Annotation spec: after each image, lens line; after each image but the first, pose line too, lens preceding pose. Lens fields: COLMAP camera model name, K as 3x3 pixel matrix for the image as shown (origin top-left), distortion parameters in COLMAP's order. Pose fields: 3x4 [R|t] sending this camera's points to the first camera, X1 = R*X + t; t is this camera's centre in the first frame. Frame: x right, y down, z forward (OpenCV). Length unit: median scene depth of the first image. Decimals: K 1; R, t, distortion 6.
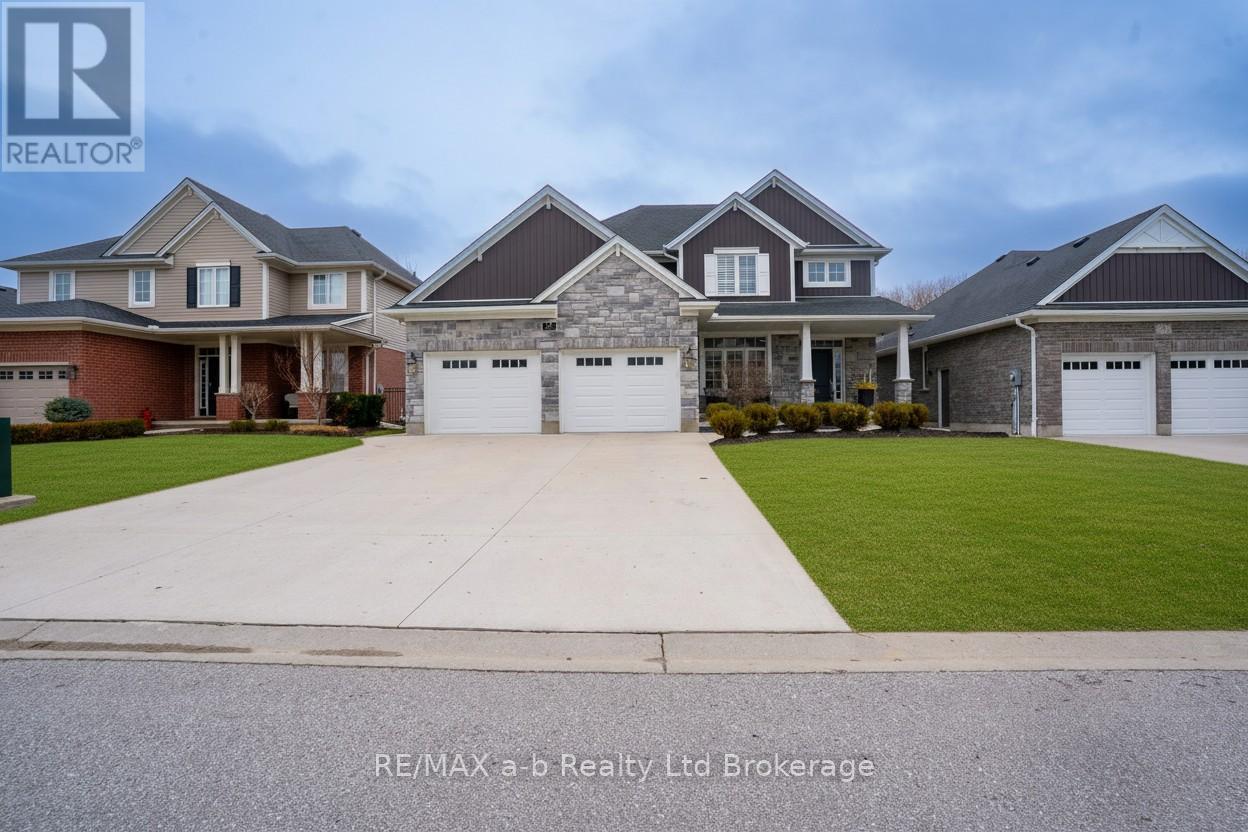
lens RADIAL K [[652.9, 0, 624.0], [0, 652.9, 416.0], [0, 0, 1]] dist [-0.088621, 0.054843]
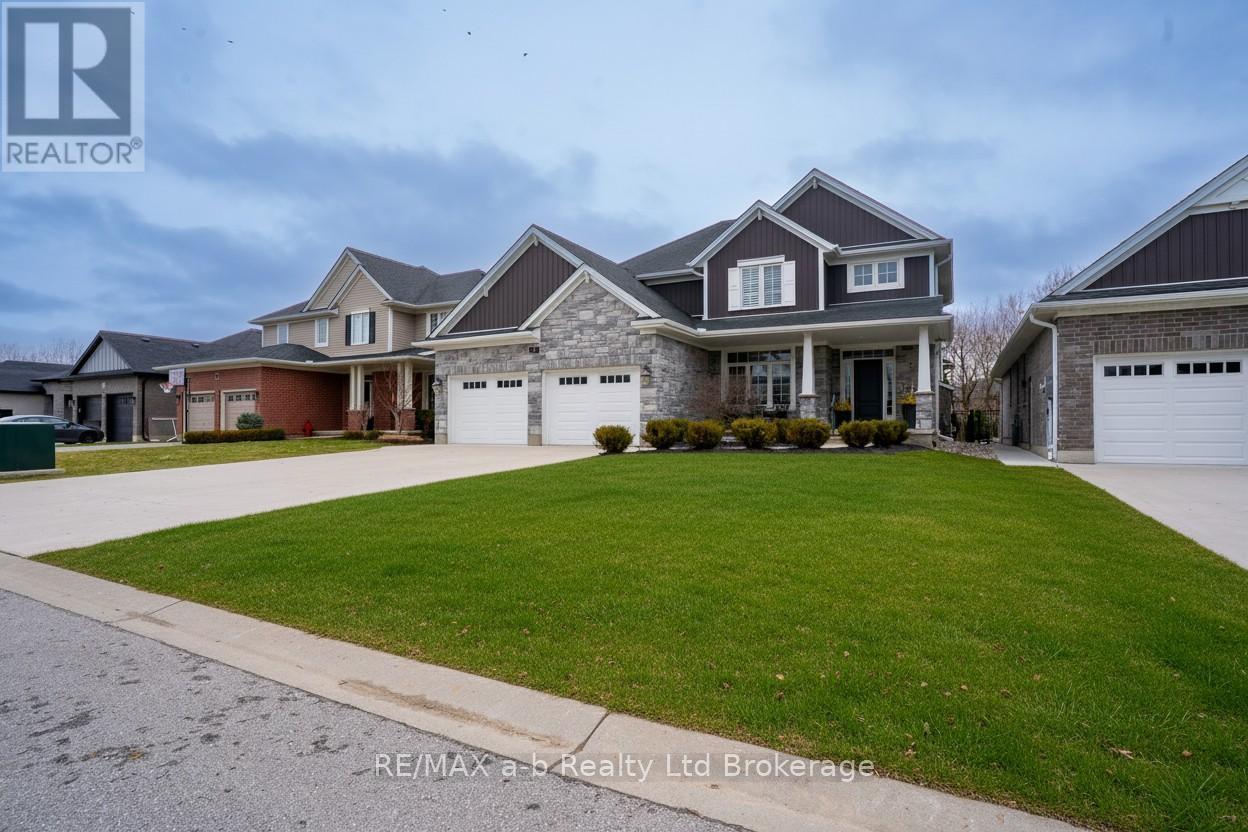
lens RADIAL K [[652.9, 0, 624.0], [0, 652.9, 416.0], [0, 0, 1]] dist [-0.088621, 0.054843]
pose [[0.895851, 0.002185, -0.444350, 0.513877], [-0.012821, 0.999699, -0.020933, -0.002346], [0.444170, 0.024450, 0.895609, 0.062605]]
